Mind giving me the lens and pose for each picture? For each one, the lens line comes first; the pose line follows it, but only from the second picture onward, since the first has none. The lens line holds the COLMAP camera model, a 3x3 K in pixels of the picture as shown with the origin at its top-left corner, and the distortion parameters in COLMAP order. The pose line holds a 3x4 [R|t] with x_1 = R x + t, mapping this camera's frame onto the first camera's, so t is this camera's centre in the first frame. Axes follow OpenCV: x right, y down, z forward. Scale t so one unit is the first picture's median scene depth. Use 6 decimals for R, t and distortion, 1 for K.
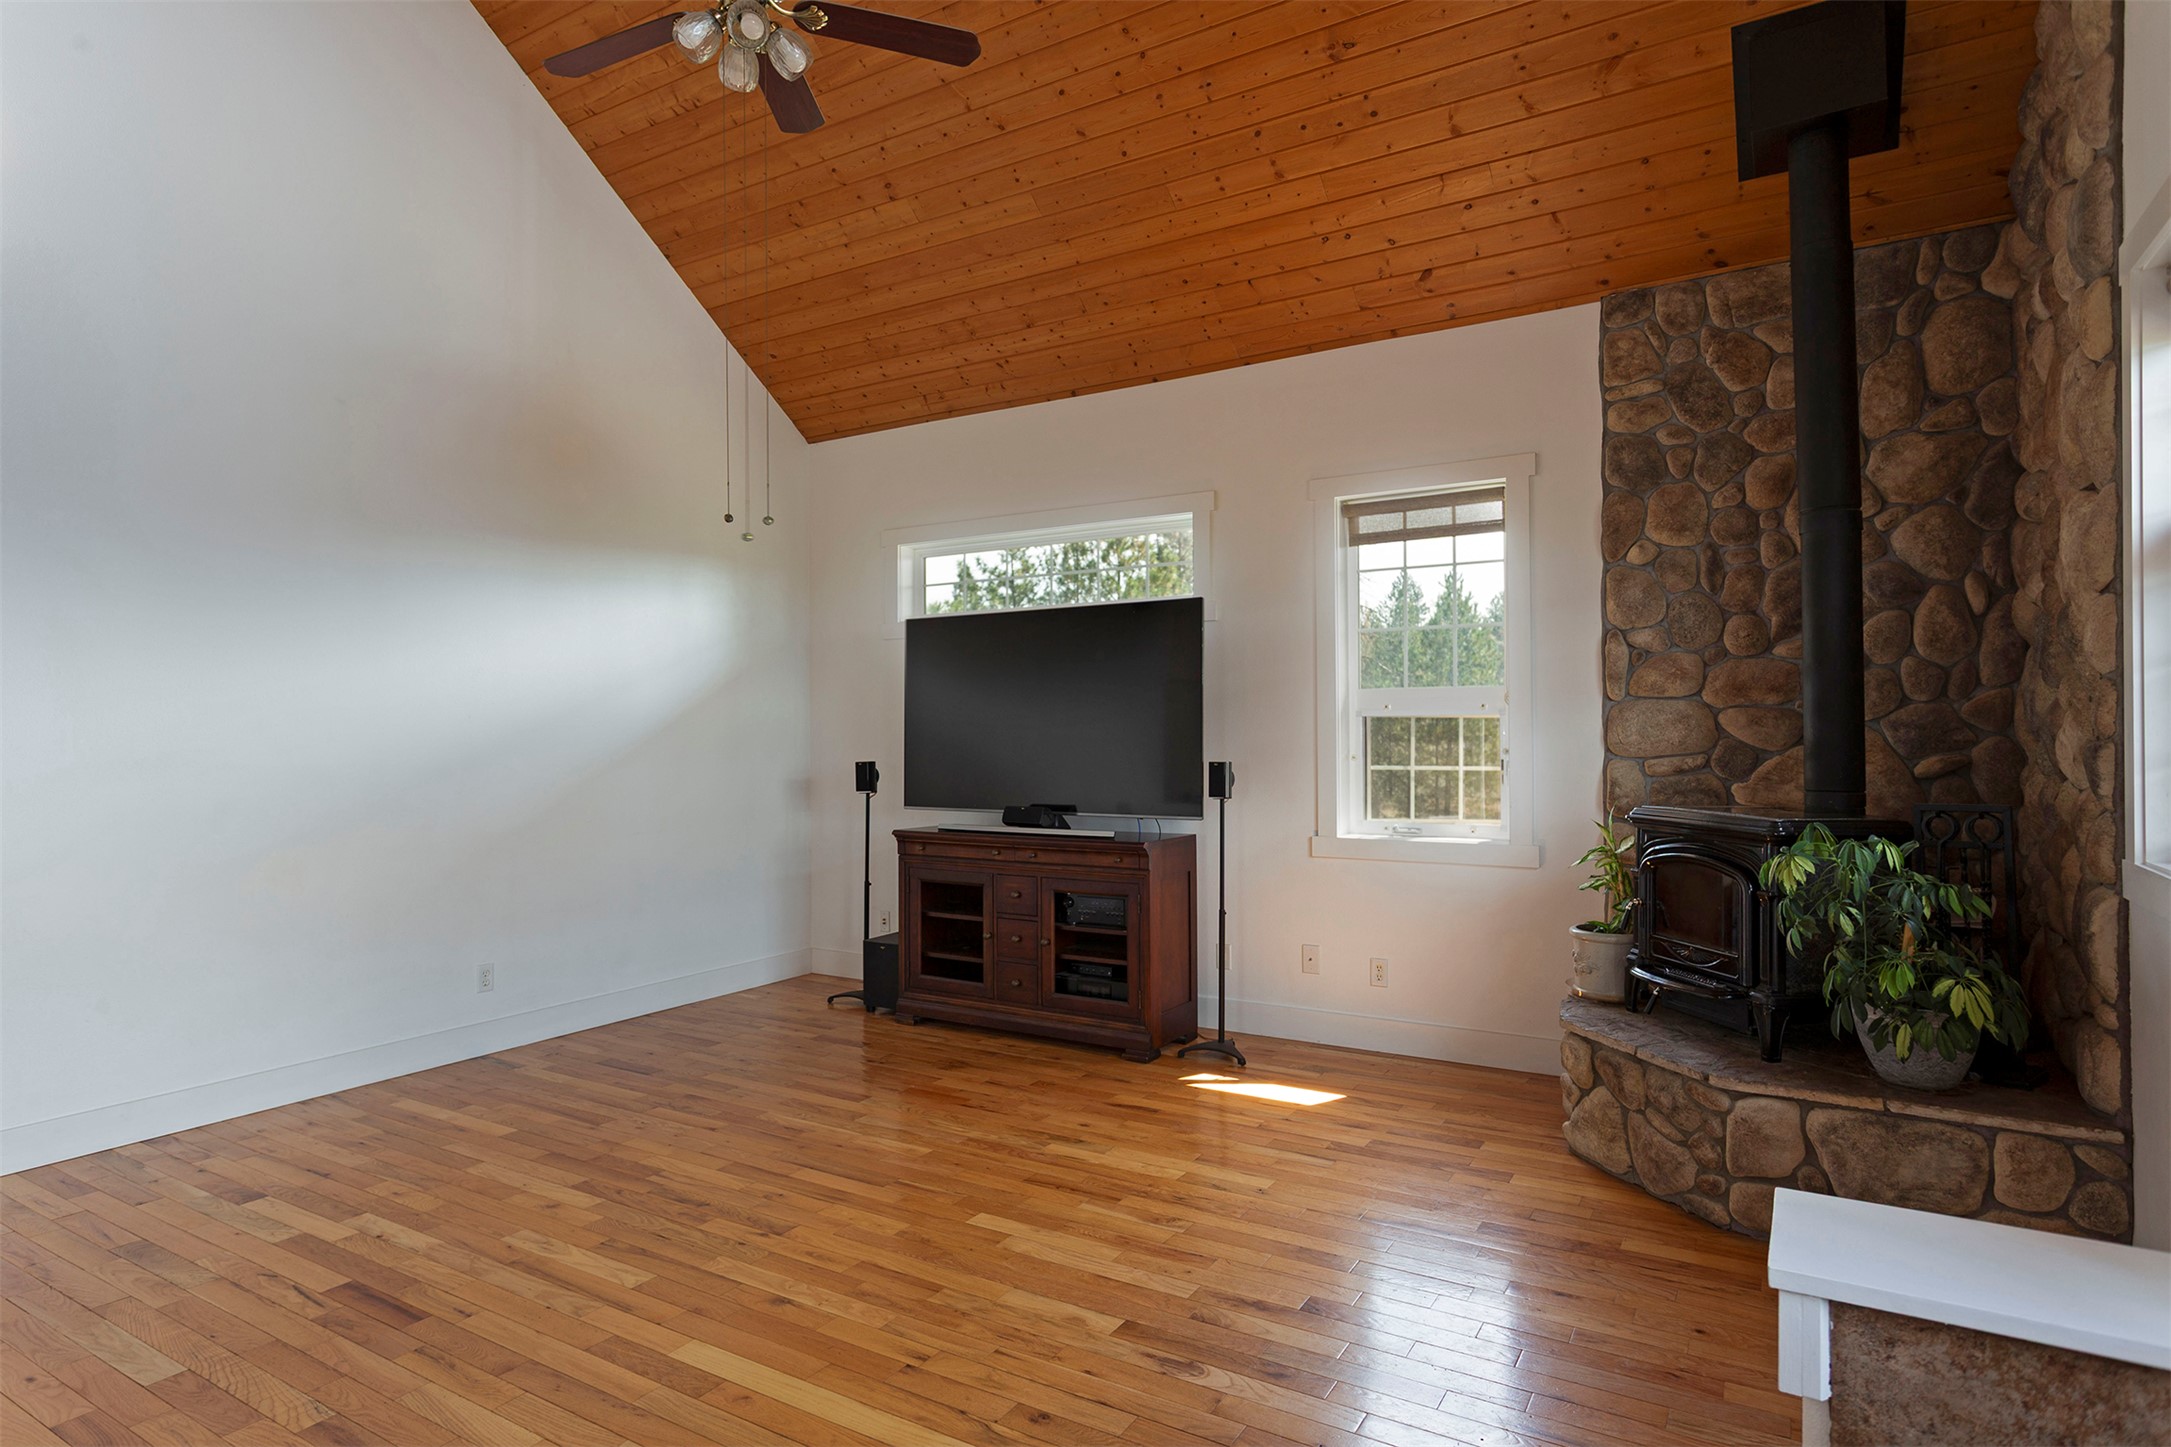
lens RADIAL K [[1207.5, 0, 1083.5], [0, 1207.5, 728.9], [0, 0, 1]] dist [0.008666, 0.003210]
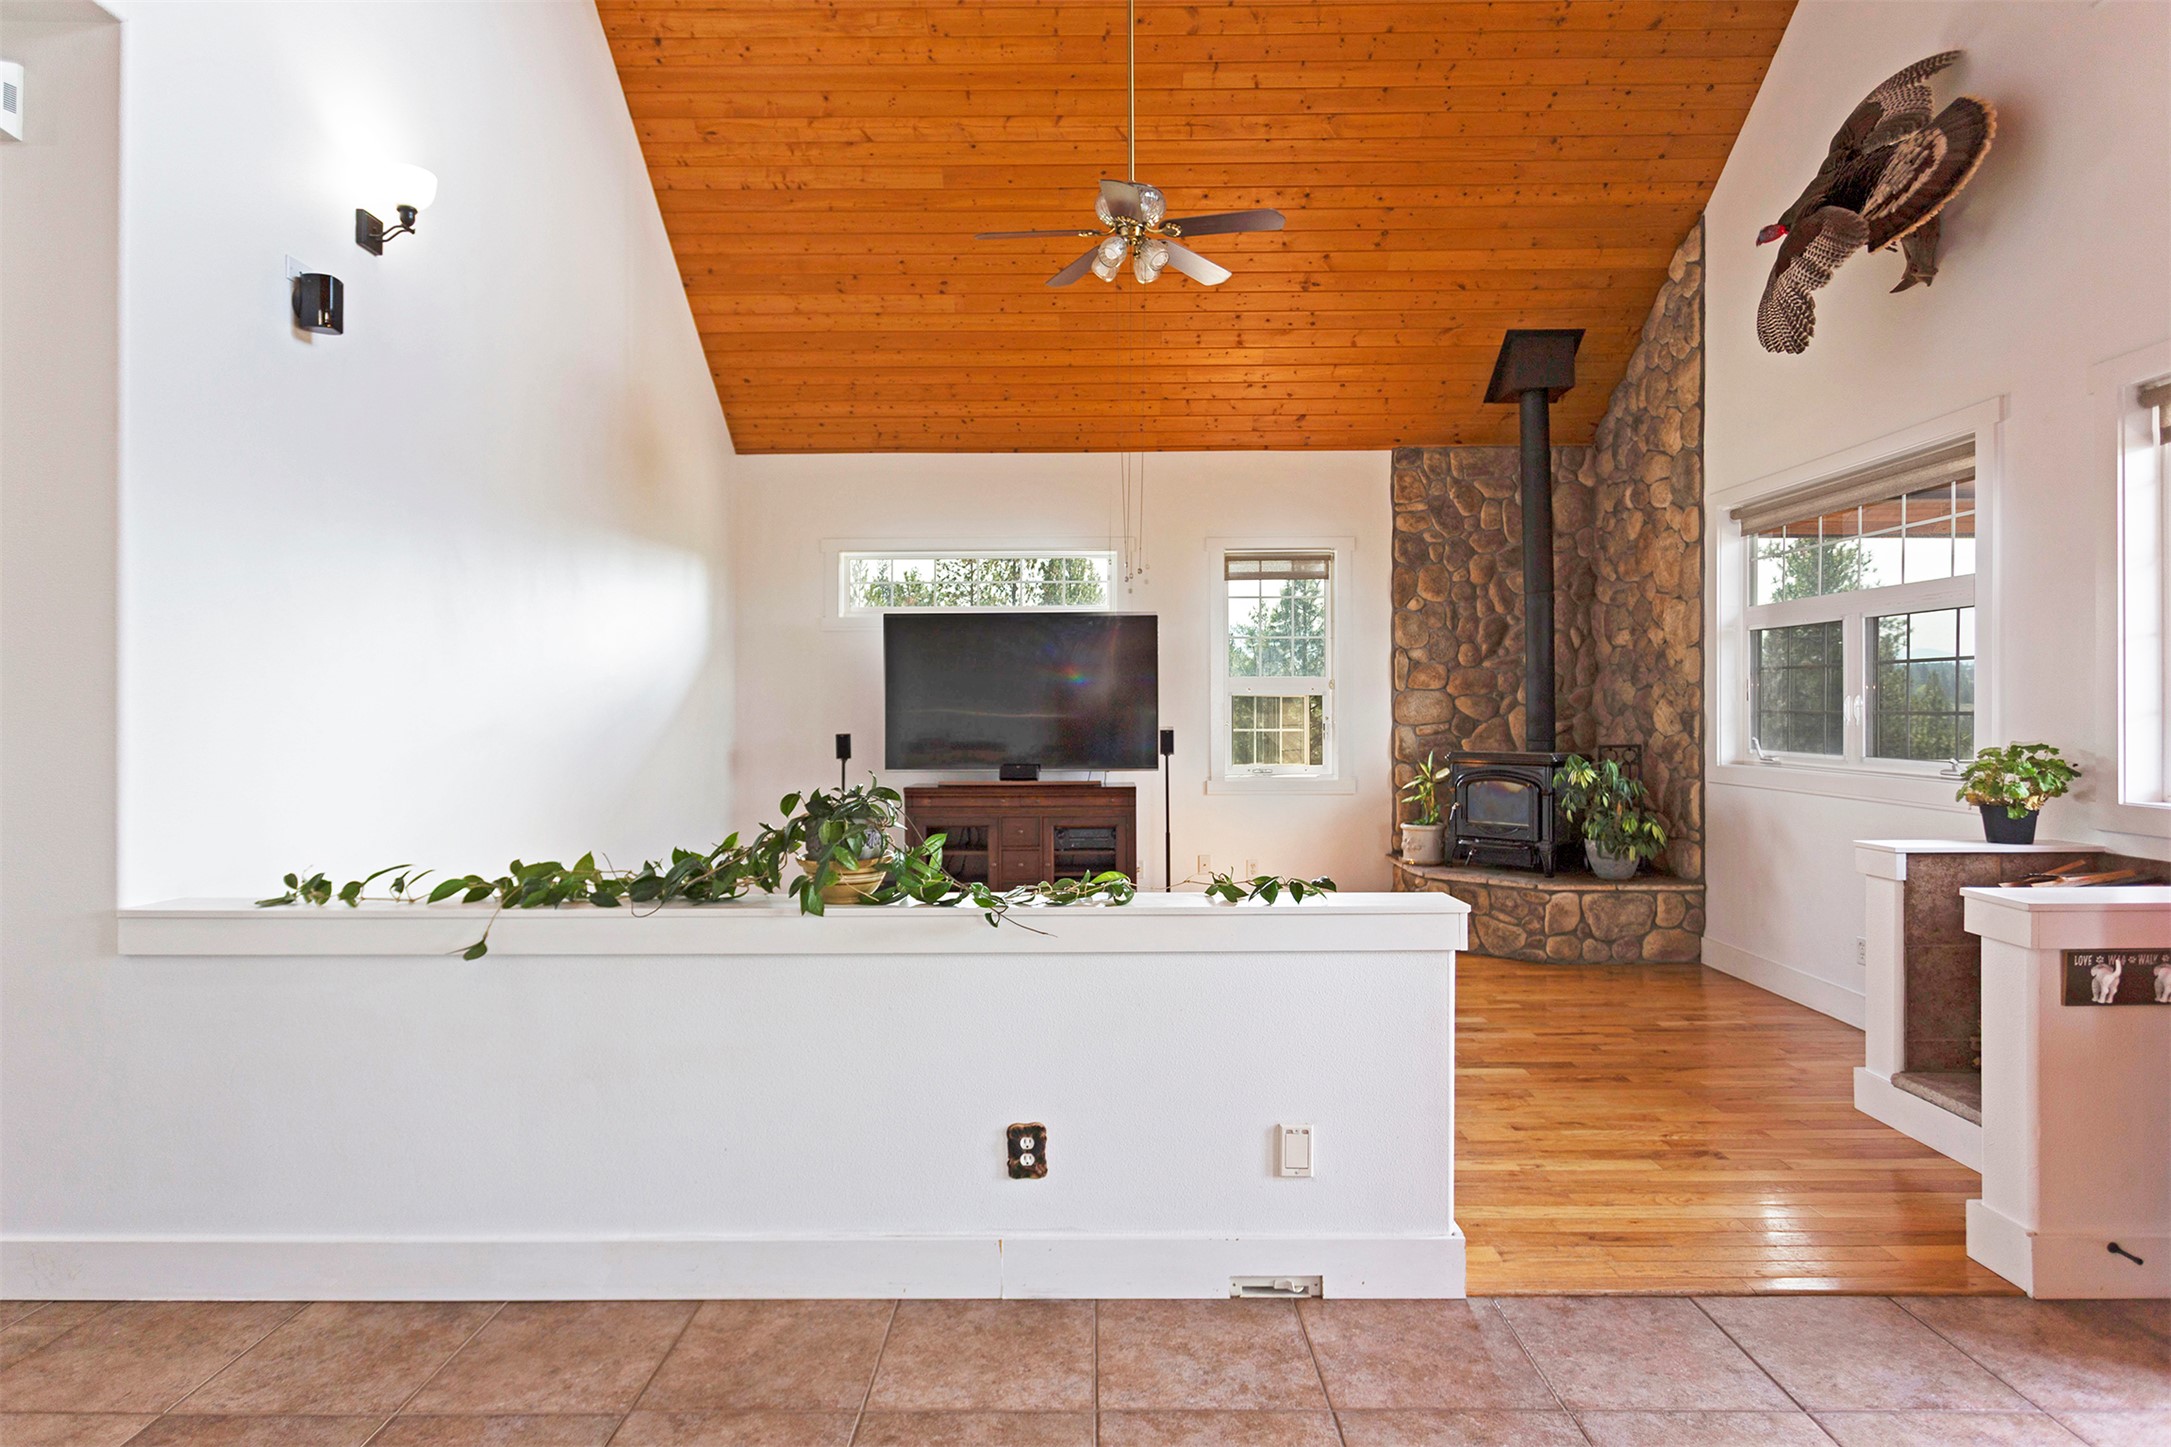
lens RADIAL K [[1207.5, 0, 1088.3], [0, 1207.5, 716.9], [0, 0, 1]] dist [0.008666, 0.003210]
pose [[0.855230, 0.000911, 0.518247, -0.815886], [-0.002401, 0.999995, 0.002206, 0.009960], [-0.518242, -0.003131, 0.855228, -0.210072]]
